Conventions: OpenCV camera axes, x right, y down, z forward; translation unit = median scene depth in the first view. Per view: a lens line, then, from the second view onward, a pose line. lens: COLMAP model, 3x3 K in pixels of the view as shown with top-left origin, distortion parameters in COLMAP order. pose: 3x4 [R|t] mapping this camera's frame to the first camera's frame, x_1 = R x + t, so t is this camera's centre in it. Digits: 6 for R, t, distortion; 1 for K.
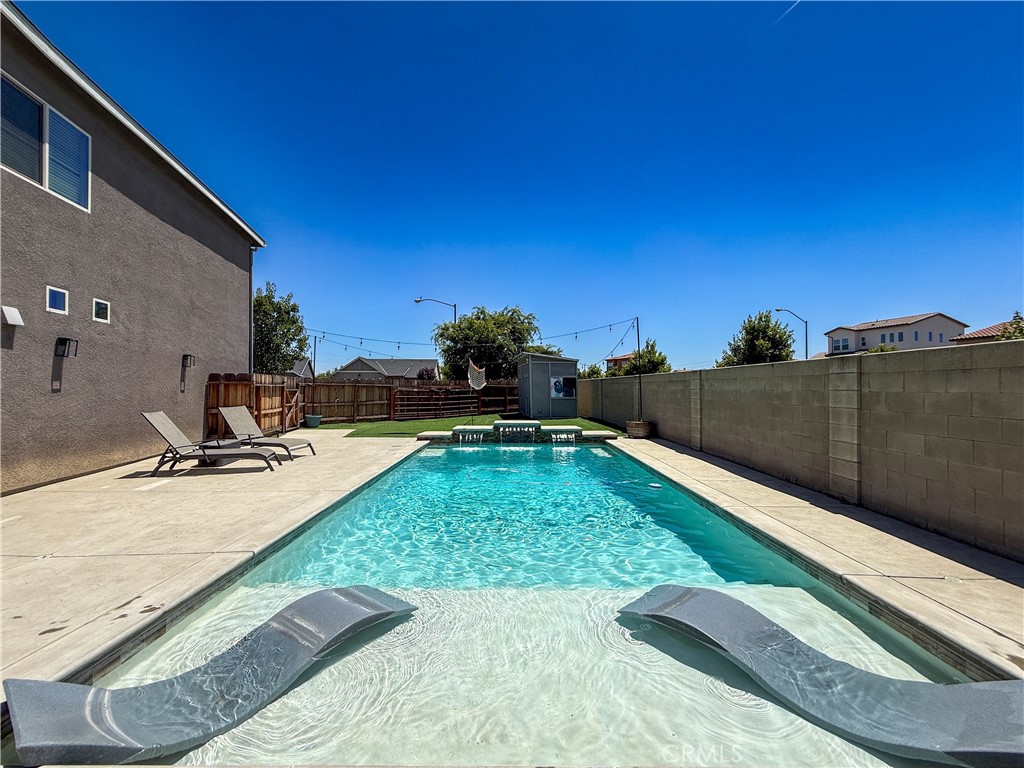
lens RADIAL K [[409.5, 0, 509.1], [0, 409.5, 383.3], [0, 0, 1]] dist [0.000057, 0.000049]
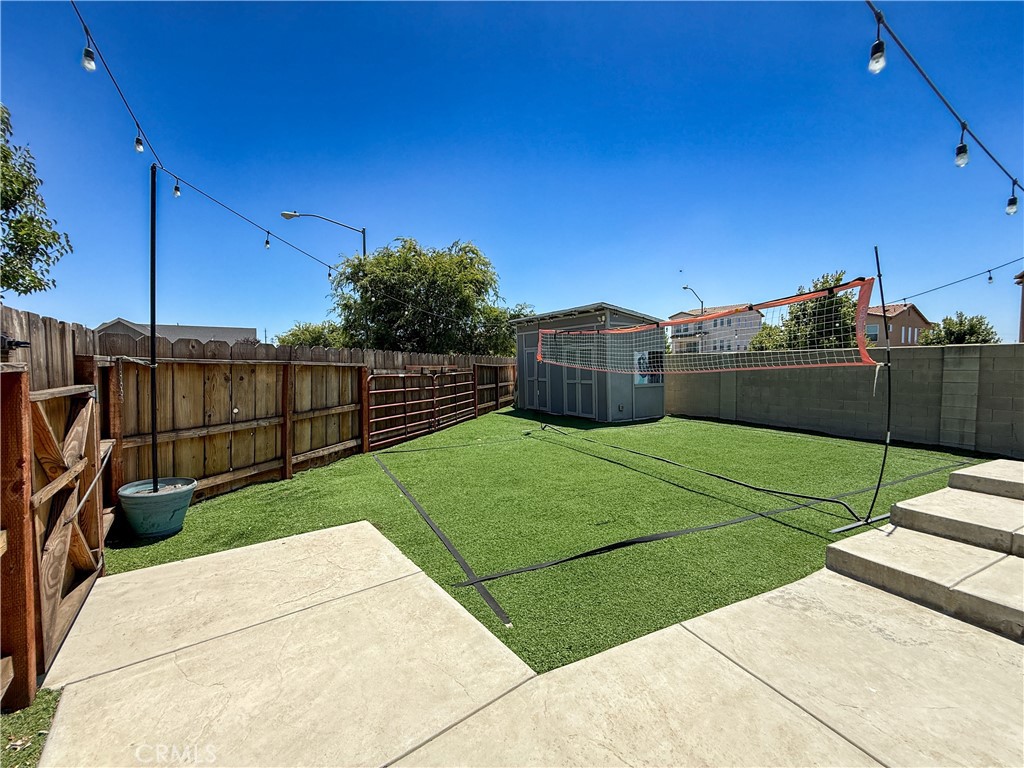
lens RADIAL K [[409.5, 0, 510.6], [0, 409.5, 381.6], [0, 0, 1]] dist [0.000057, 0.000049]
pose [[0.900530, -0.019867, 0.434339, -0.332160], [-0.000967, 0.998861, 0.047695, 0.002305], [-0.434792, -0.043371, 0.899486, 0.580413]]
